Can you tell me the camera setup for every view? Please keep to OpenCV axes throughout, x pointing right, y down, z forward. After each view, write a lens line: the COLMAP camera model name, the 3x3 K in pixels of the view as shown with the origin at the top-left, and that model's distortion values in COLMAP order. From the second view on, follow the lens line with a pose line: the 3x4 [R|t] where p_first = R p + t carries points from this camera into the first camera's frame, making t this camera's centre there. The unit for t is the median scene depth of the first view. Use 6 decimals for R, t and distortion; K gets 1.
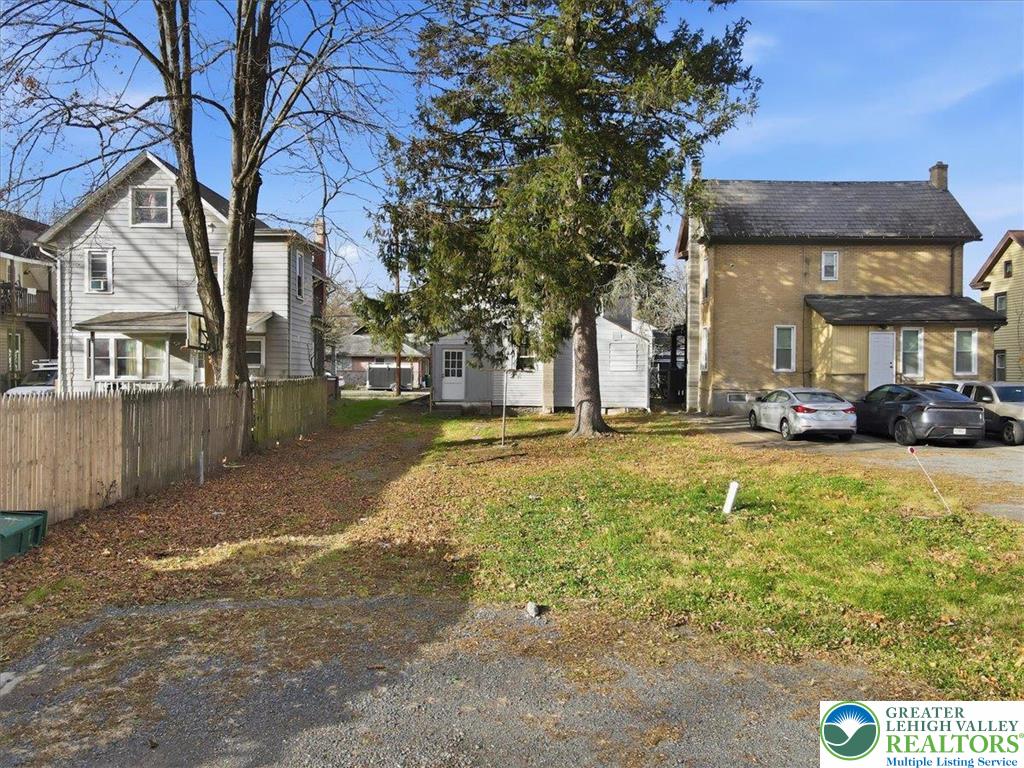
lens RADIAL K [[833.7, 0, 512.0], [0, 833.7, 384.0], [0, 0, 1]] dist [0.035815, -0.003334]
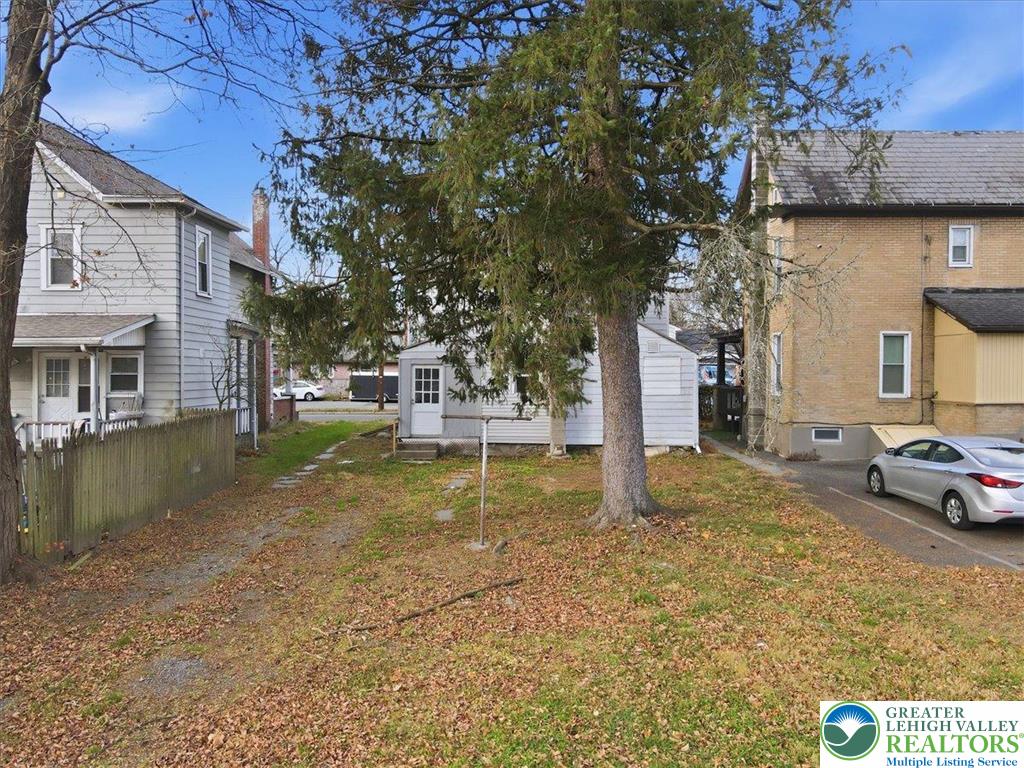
lens RADIAL K [[833.7, 0, 512.0], [0, 833.7, 384.0], [0, 0, 1]] dist [0.035815, -0.003334]
pose [[0.999950, -0.002139, -0.009810, 0.011352], [0.002172, 0.999992, 0.003379, -0.029337], [0.009803, -0.003400, 0.999946, 0.293641]]
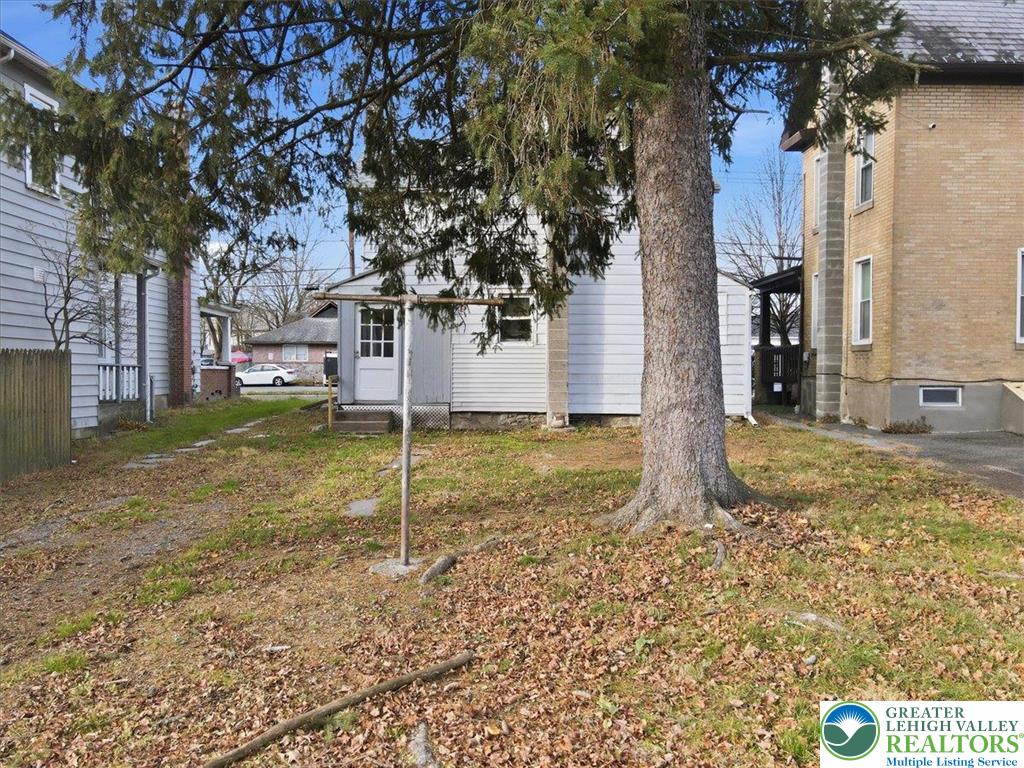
lens RADIAL K [[833.7, 0, 512.0], [0, 833.7, 384.0], [0, 0, 1]] dist [0.035815, -0.003334]
pose [[0.999964, -0.002315, -0.008199, 0.020135], [0.002343, 0.999992, 0.003356, 0.007339], [0.008191, -0.003375, 0.999961, 0.505061]]
